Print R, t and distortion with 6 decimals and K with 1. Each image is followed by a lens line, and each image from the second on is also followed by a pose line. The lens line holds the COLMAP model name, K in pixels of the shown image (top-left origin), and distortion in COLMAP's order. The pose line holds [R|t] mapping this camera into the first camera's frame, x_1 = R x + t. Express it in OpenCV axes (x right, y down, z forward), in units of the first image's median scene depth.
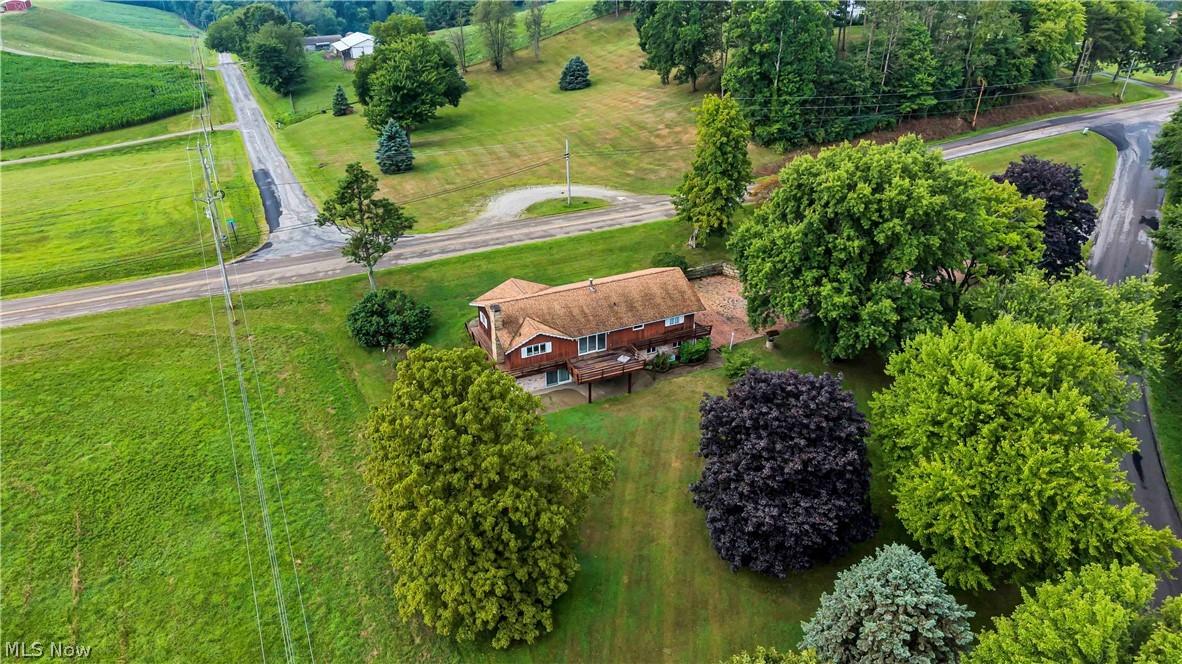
lens RADIAL K [[800.9, 0, 591.0], [0, 800.9, 332.0], [0, 0, 1]] dist [0.109038, -0.000556]
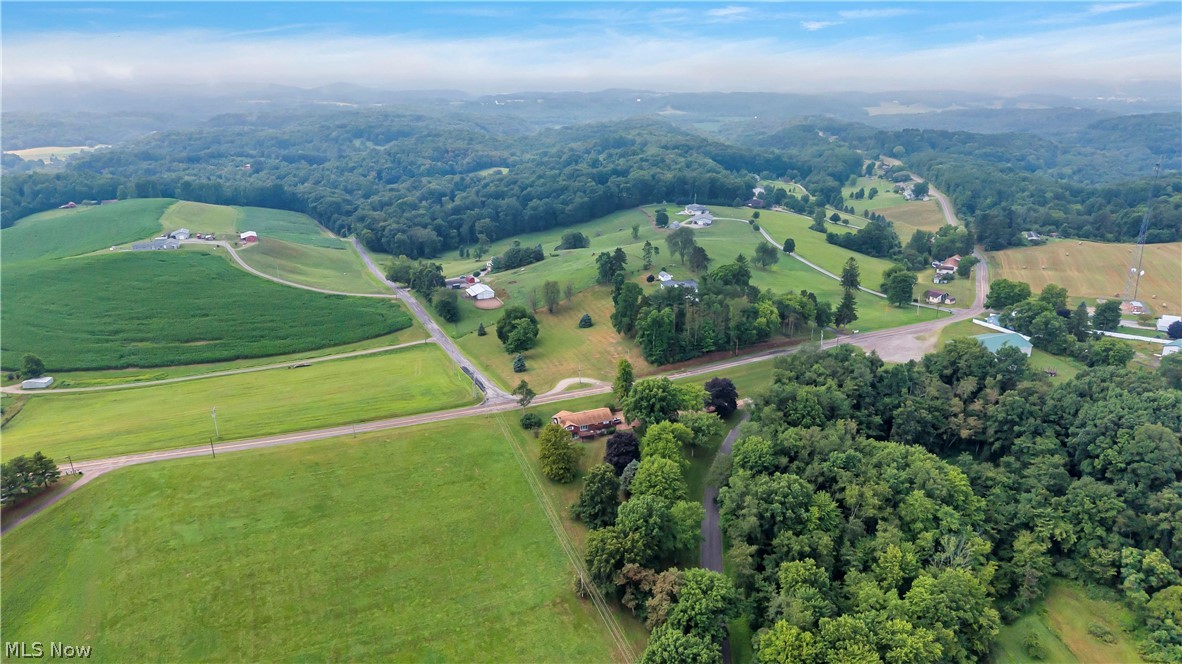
lens RADIAL K [[800.9, 0, 591.0], [0, 800.9, 332.0], [0, 0, 1]] dist [0.109038, -0.000556]
pose [[0.999532, 0.012933, -0.027722, 0.106774], [-0.017173, 0.987185, -0.158654, 0.134358], [0.025315, 0.159056, 0.986945, -2.257662]]
